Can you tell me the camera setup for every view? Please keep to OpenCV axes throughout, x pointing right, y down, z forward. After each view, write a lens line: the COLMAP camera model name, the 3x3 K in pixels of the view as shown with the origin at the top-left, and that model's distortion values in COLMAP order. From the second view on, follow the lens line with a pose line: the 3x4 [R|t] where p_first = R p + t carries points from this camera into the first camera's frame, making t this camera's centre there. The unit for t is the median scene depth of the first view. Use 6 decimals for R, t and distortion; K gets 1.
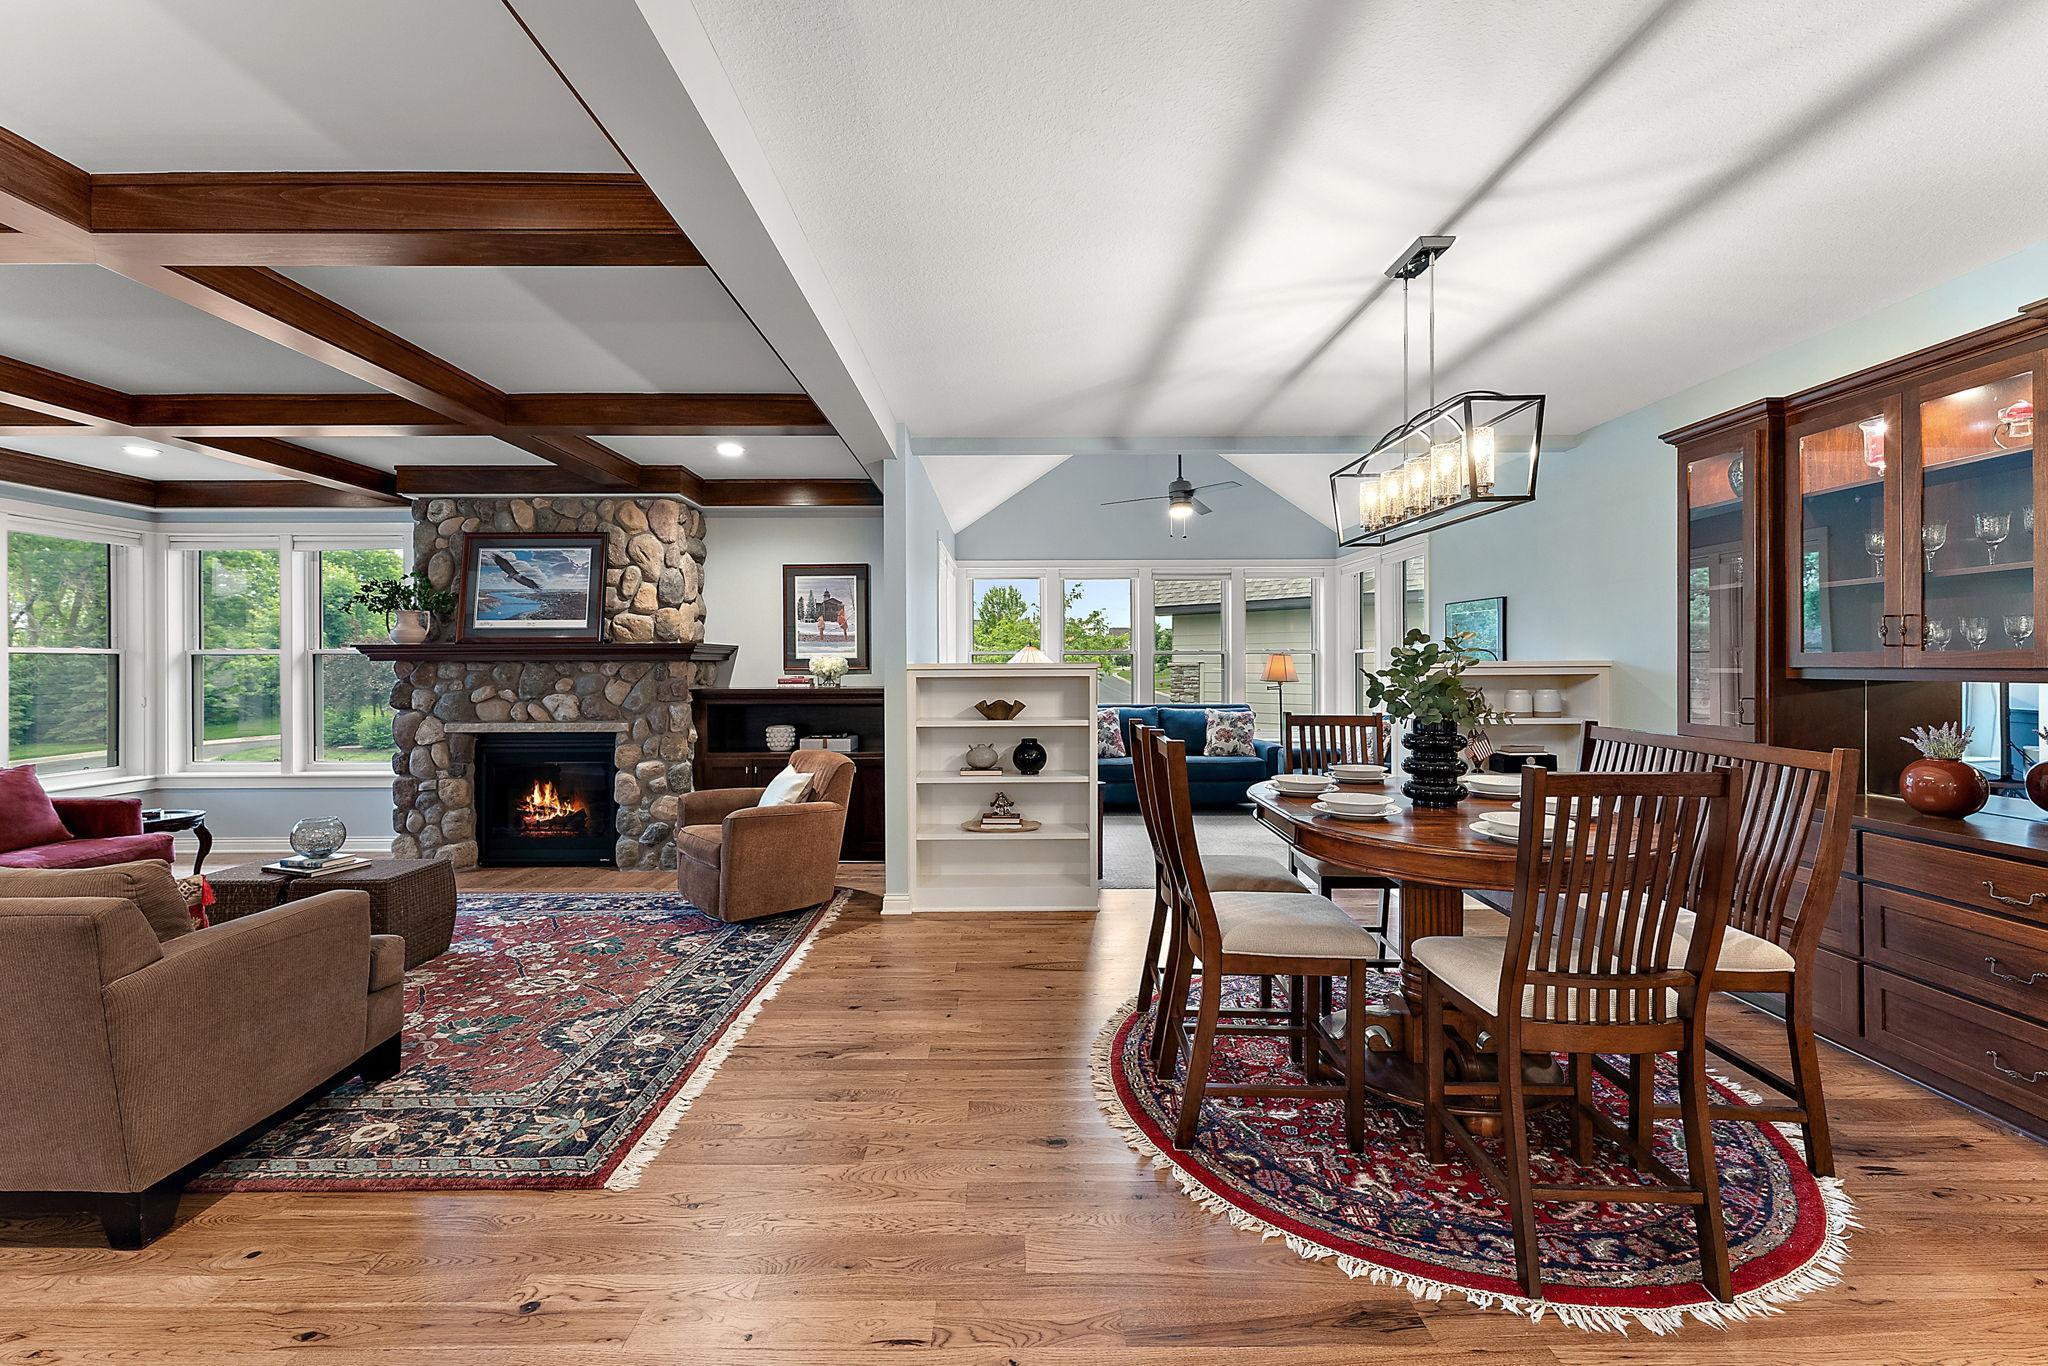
lens RADIAL K [[839.2, 0, 1009.0], [0, 839.2, 664.1], [0, 0, 1]] dist [0.001720, 0.000162]
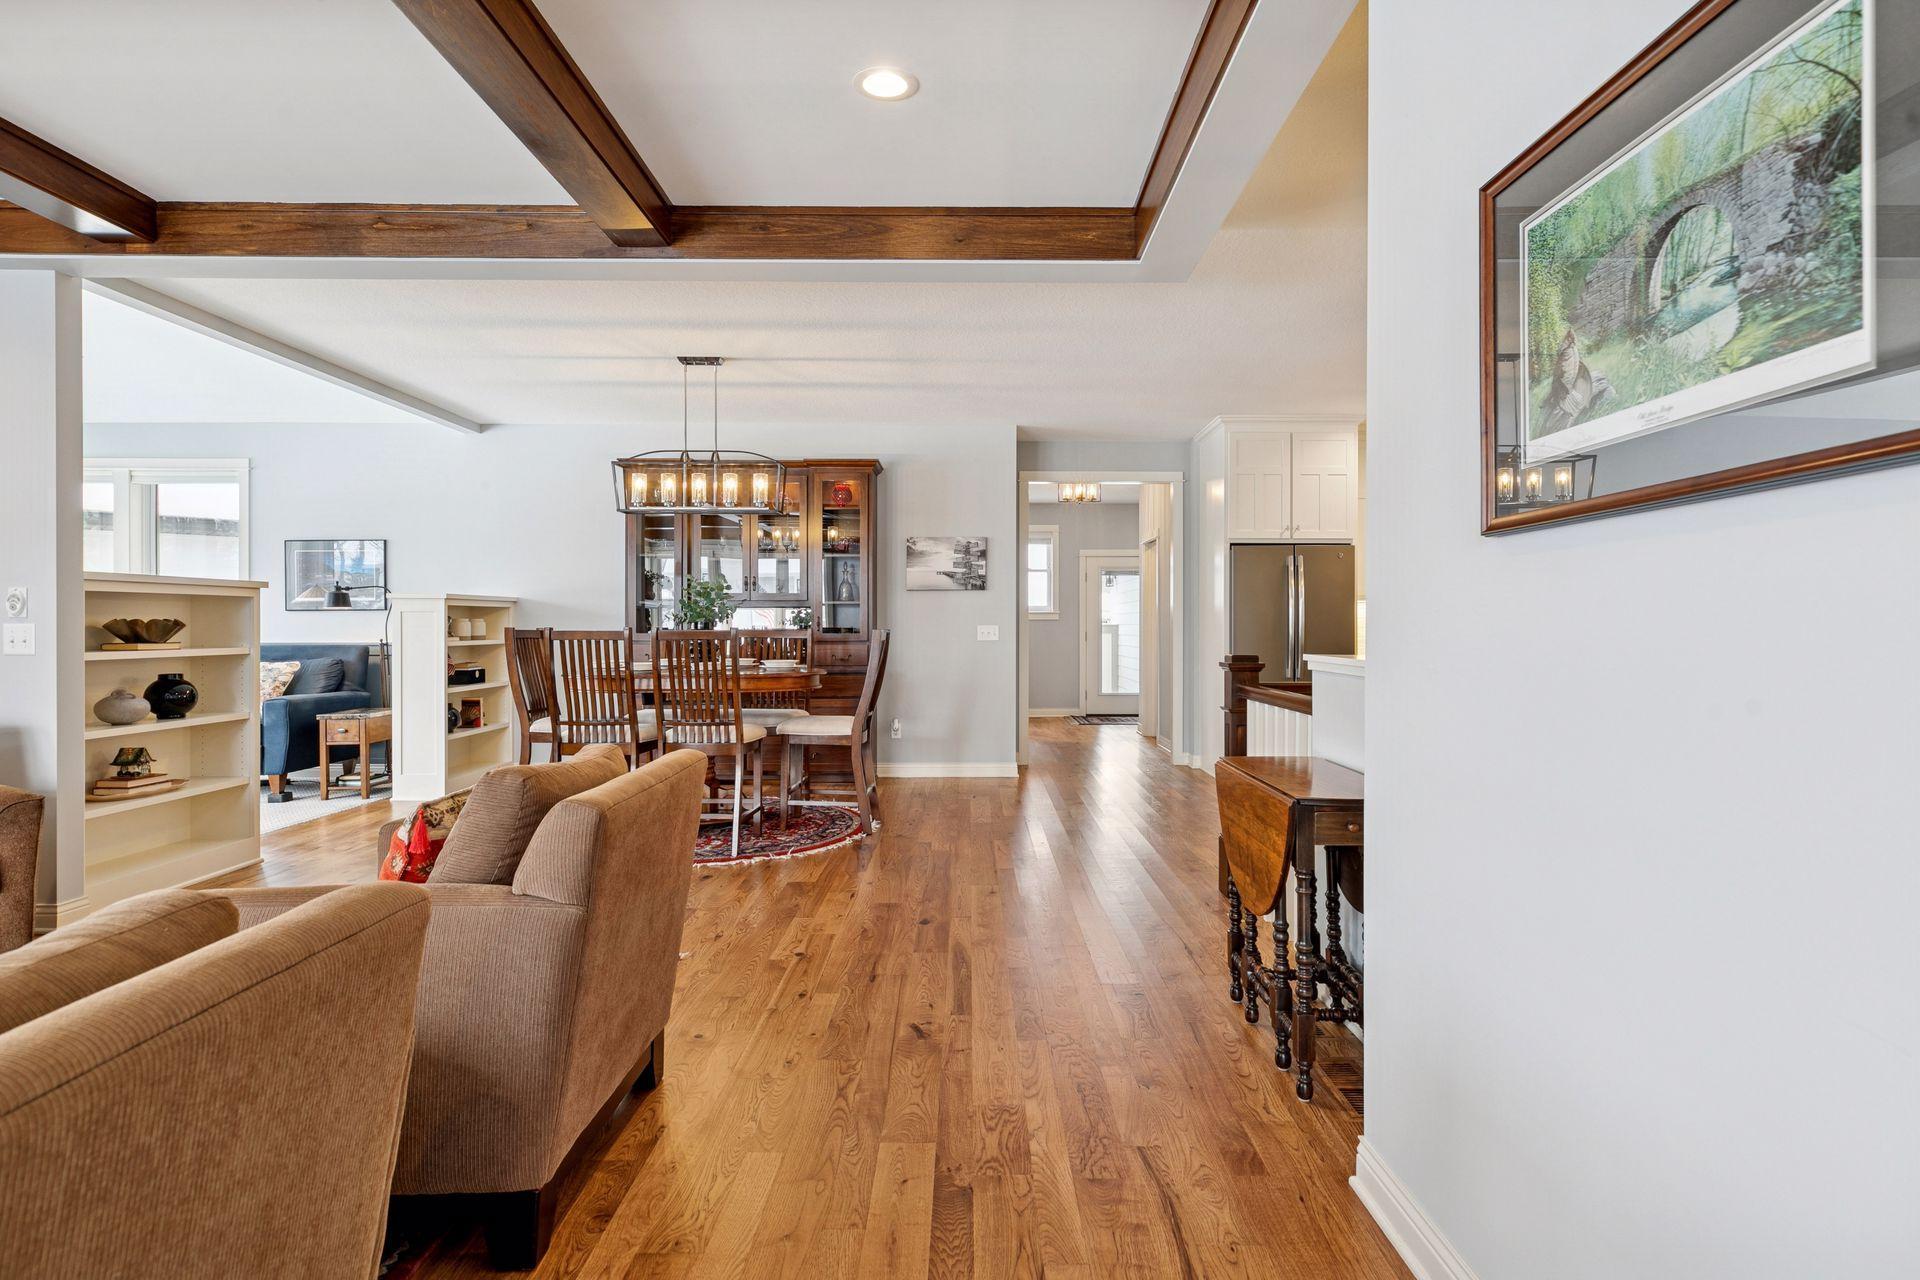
lens RADIAL K [[1032.5, 0, 988.3], [0, 1032.5, 617.7], [0, 0, 1]] dist [0.002534, -0.000225]
pose [[-0.017314, 0.010980, 0.999790, -0.921767], [0.000403, 0.999940, -0.010975, 0.044733], [-0.999850, 0.000213, -0.017317, 0.234877]]
